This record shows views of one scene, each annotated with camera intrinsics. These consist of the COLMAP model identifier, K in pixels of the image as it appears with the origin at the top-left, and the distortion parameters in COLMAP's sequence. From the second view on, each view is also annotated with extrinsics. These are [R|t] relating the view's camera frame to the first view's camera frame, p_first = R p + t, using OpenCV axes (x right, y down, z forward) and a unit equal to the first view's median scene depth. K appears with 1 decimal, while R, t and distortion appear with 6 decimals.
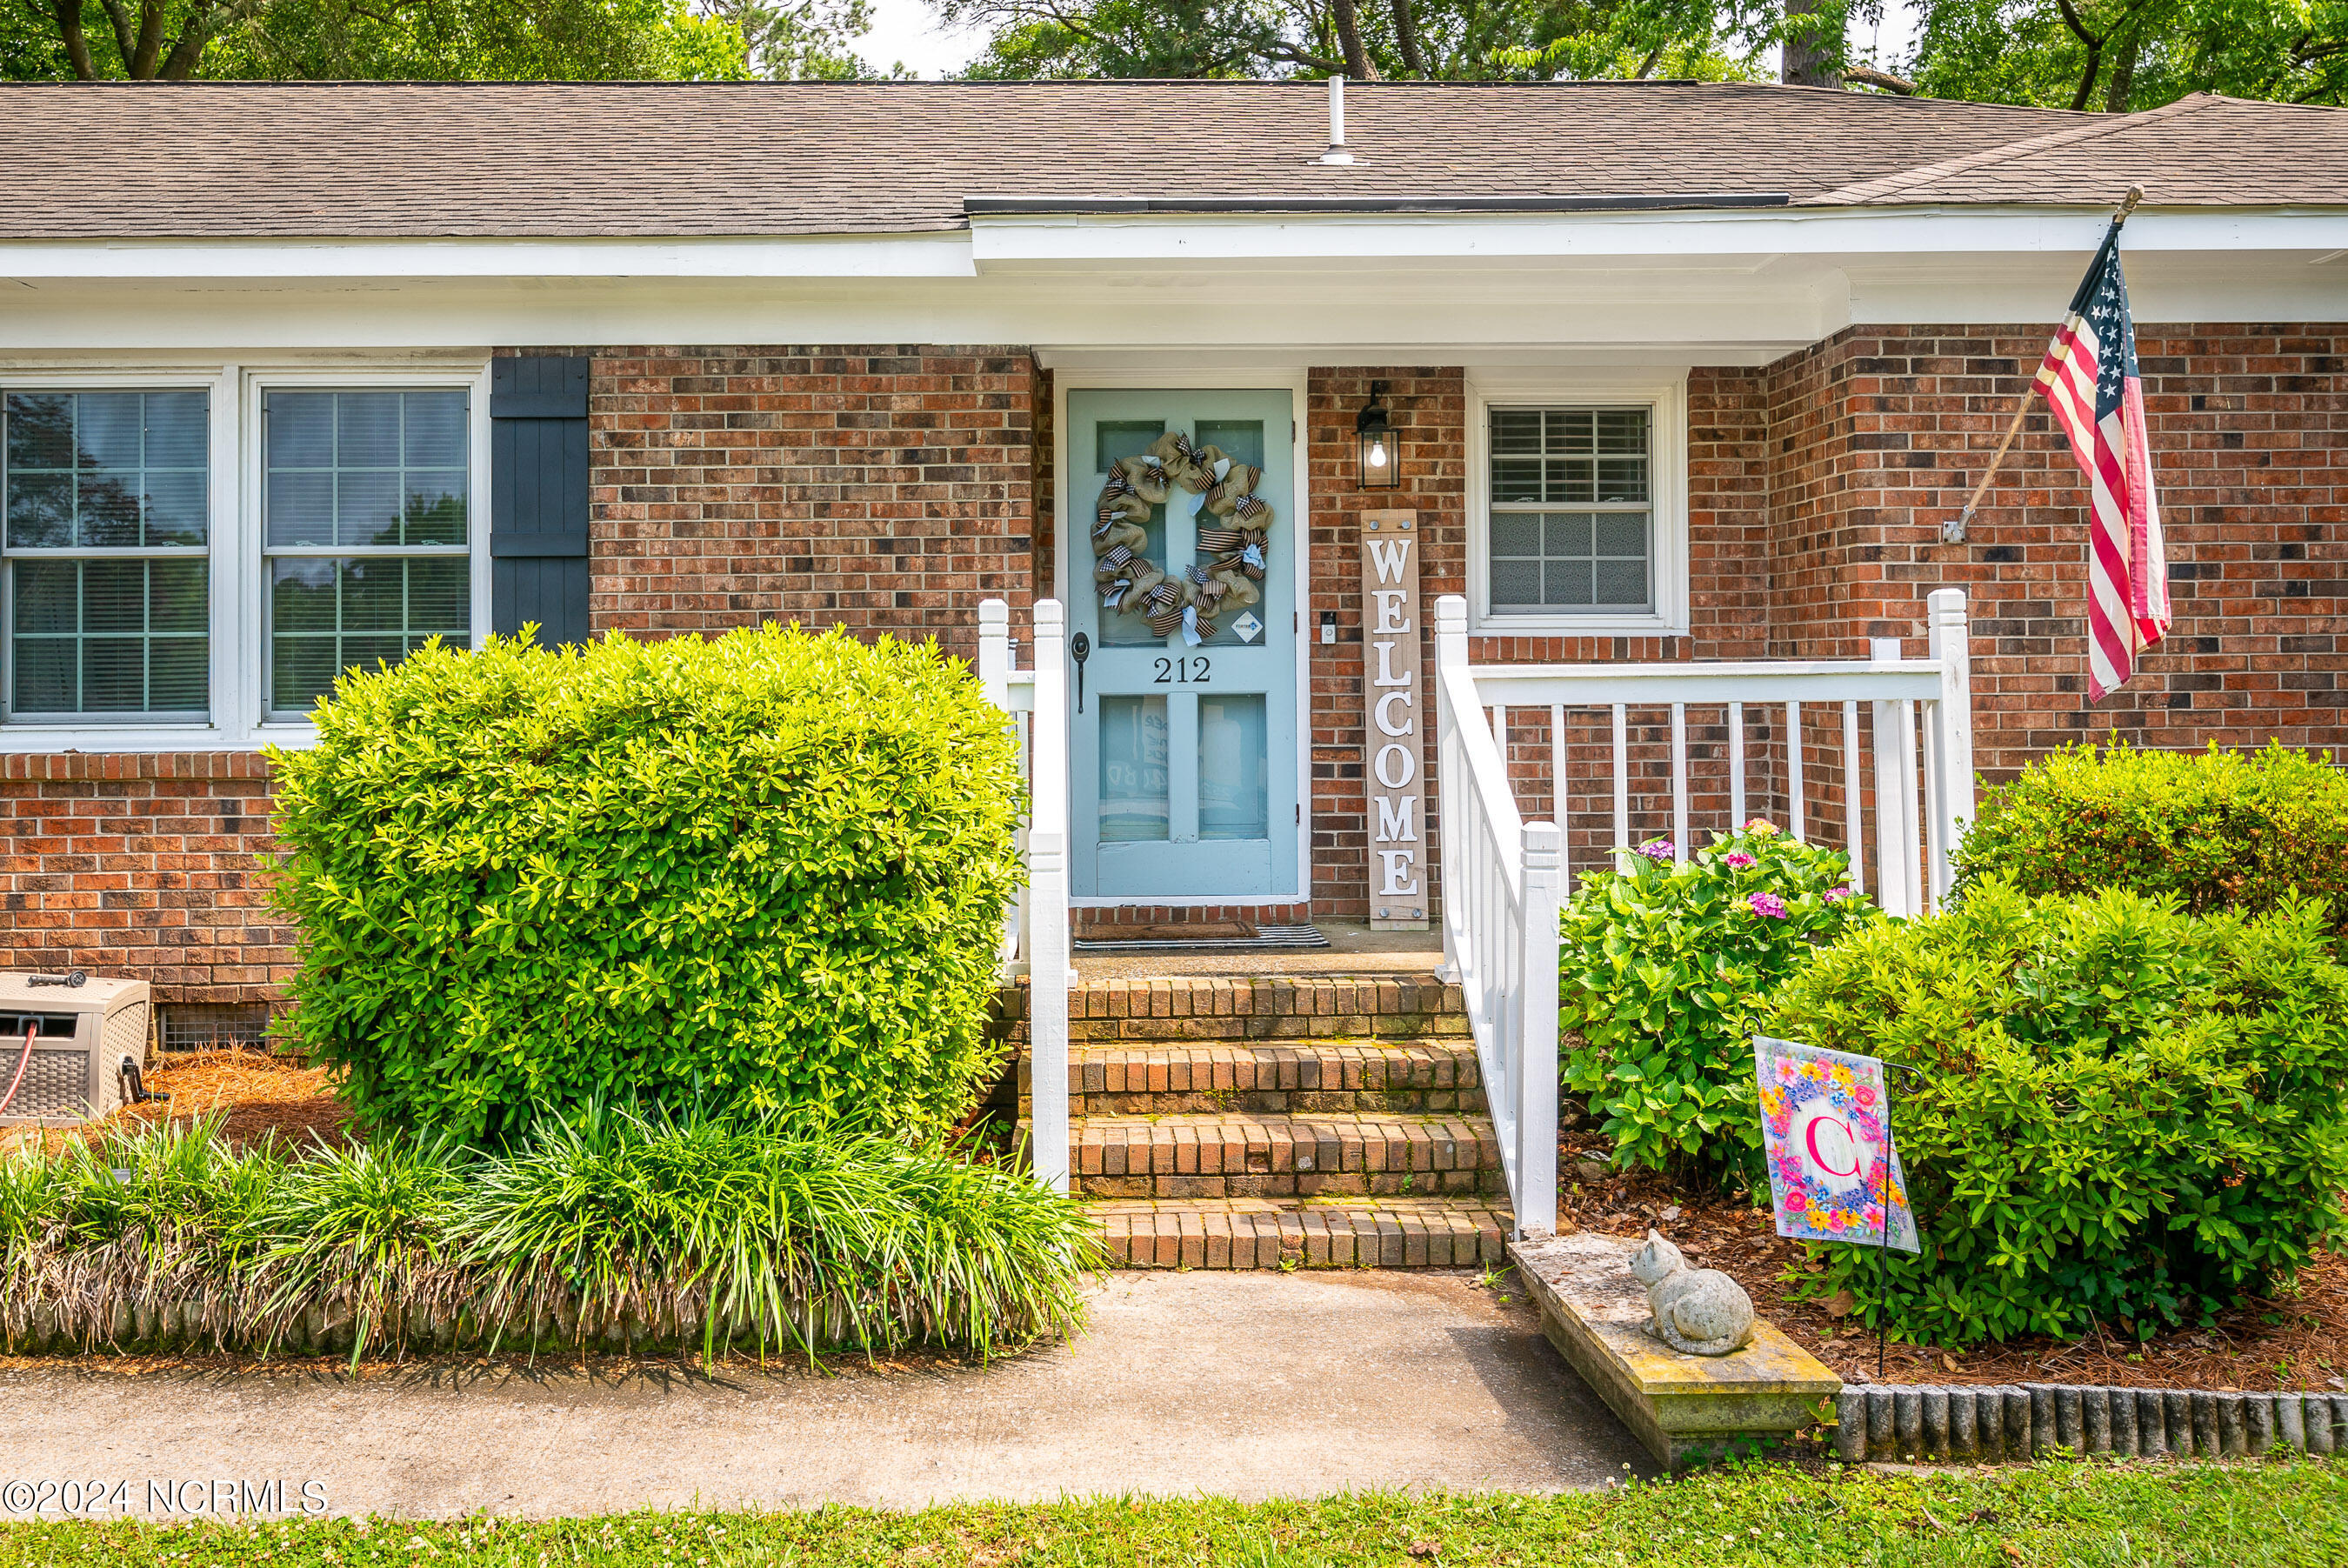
lens RADIAL K [[2028.6, 0, 1171.5], [0, 2028.6, 782.7], [0, 0, 1]] dist [0.002275, 0.001466]
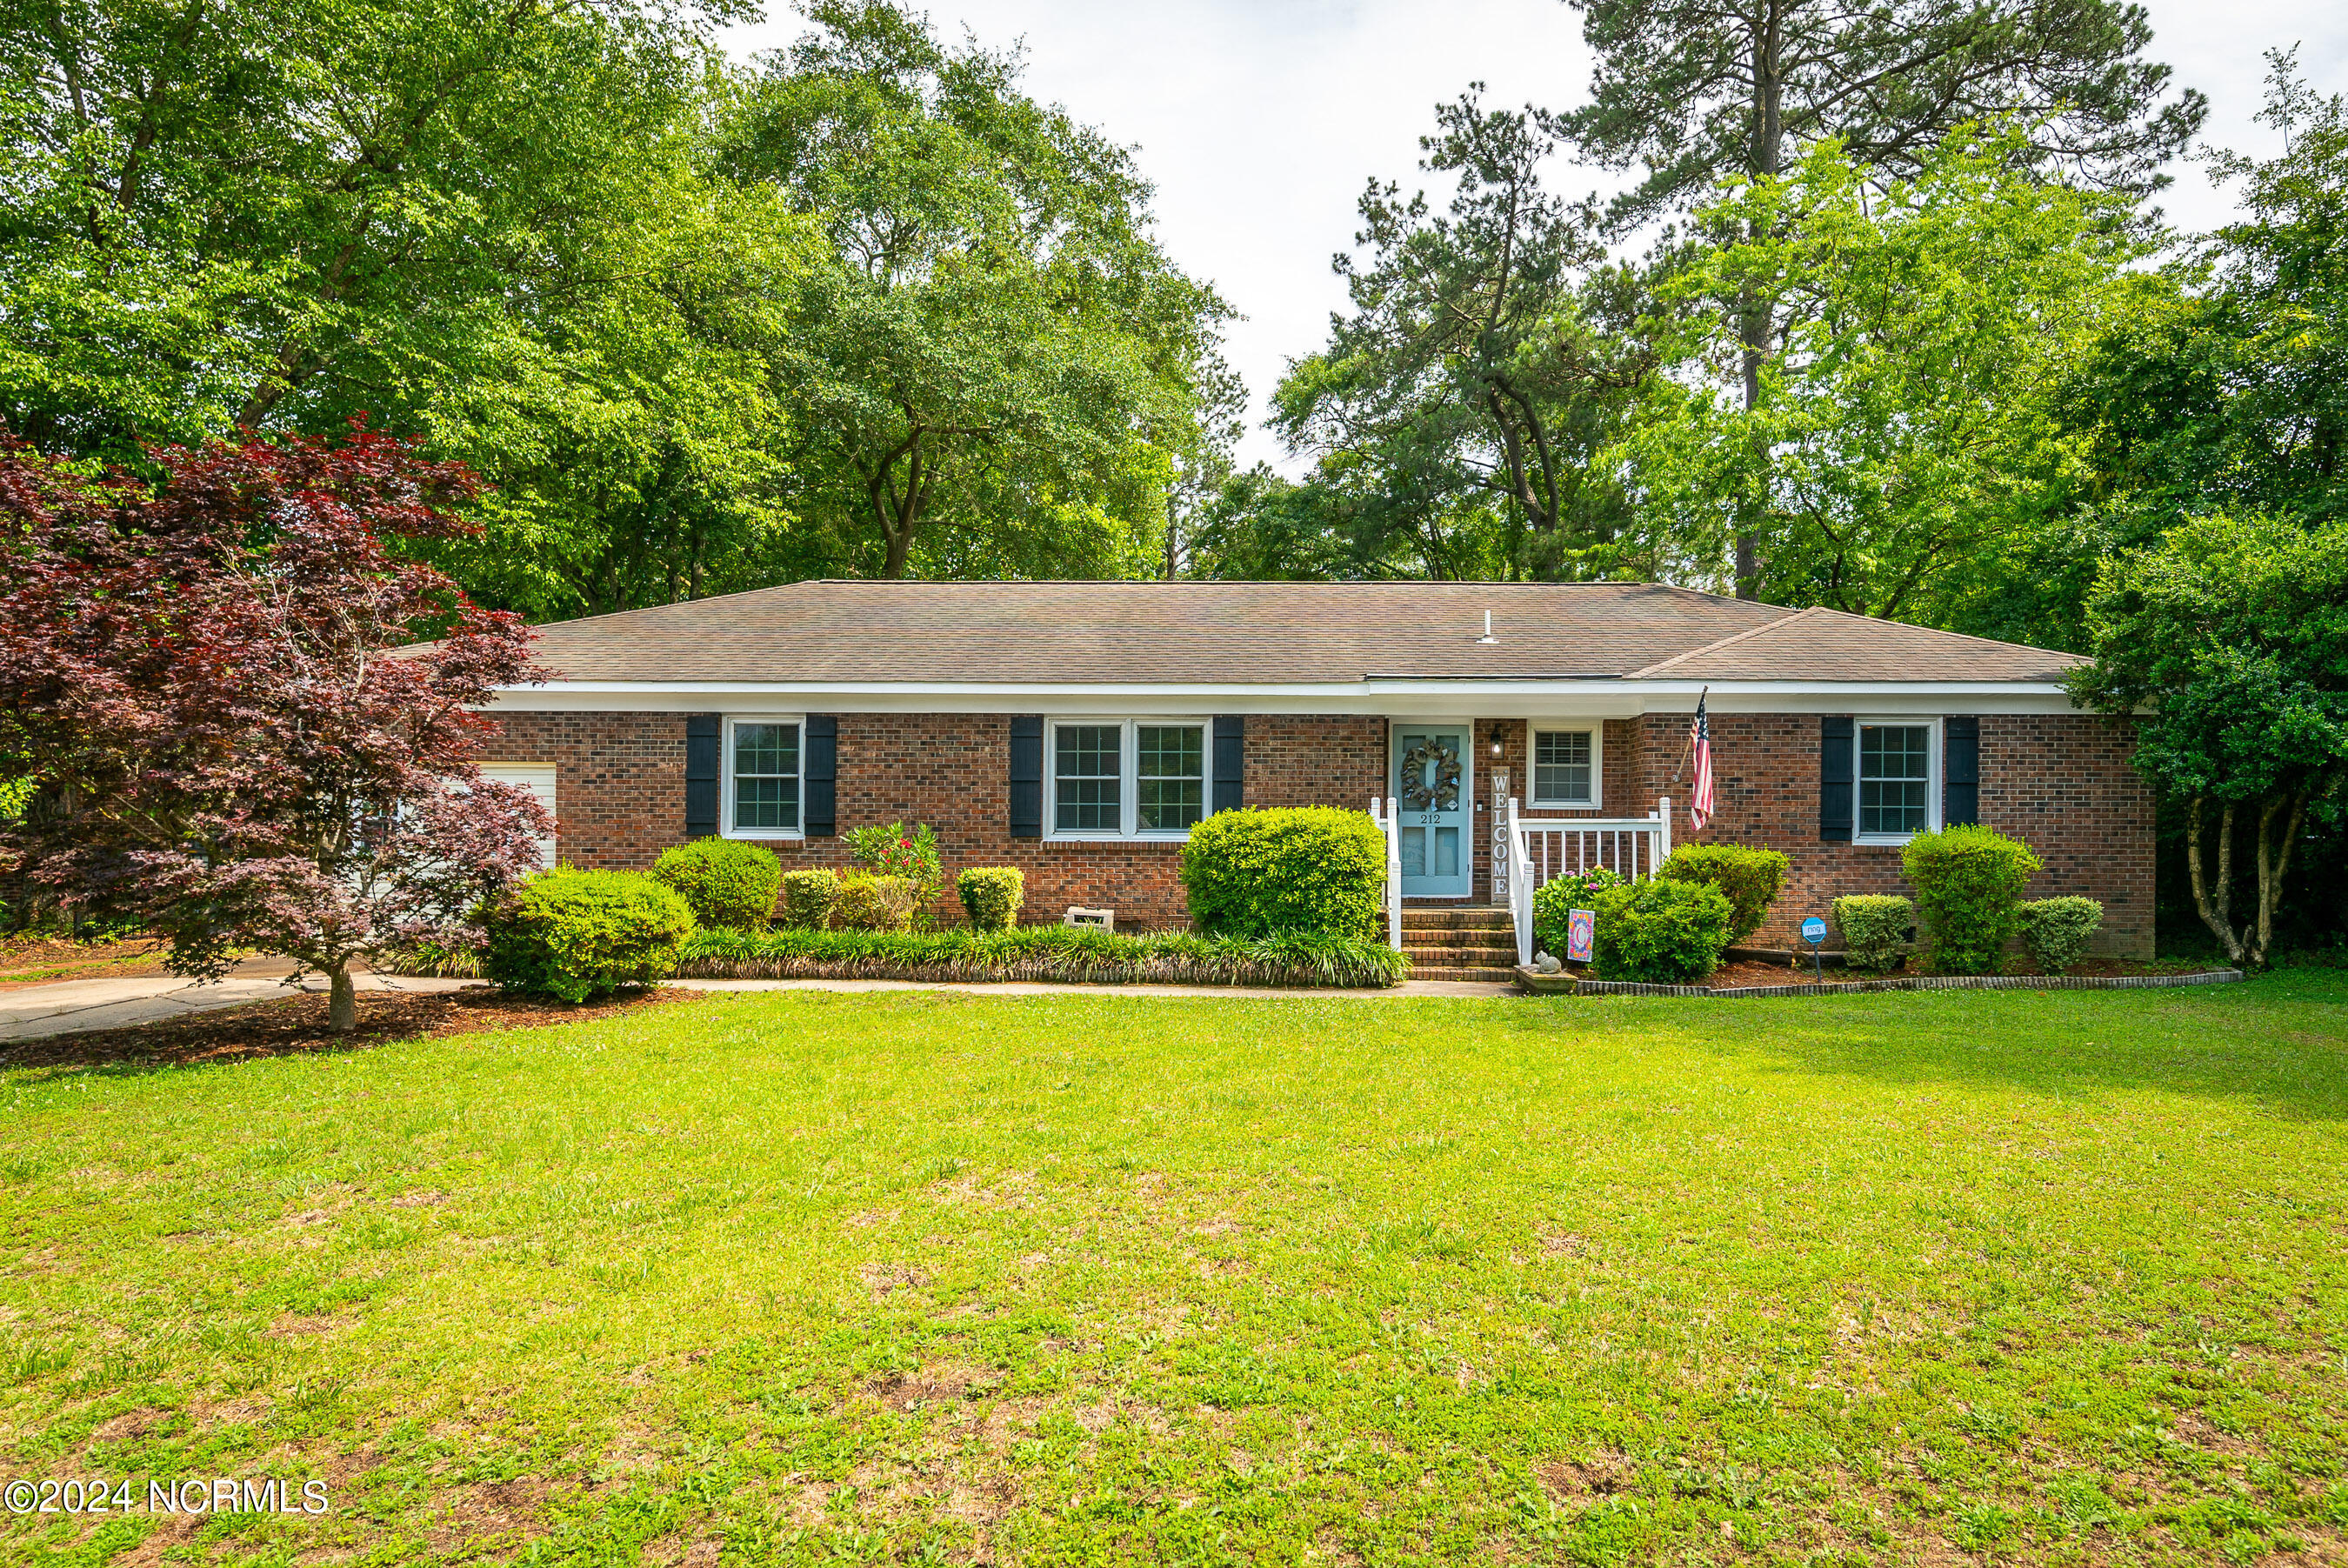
lens RADIAL K [[1293.3, 0, 1313.4], [0, 1293.3, 931.2], [0, 0, 1]] dist [-0.000808, 0.000028]
pose [[0.997153, 0.017342, -0.073382, -0.028256], [-0.014890, 0.999317, 0.033828, 0.056614], [0.073918, -0.032639, 0.996730, -1.089384]]
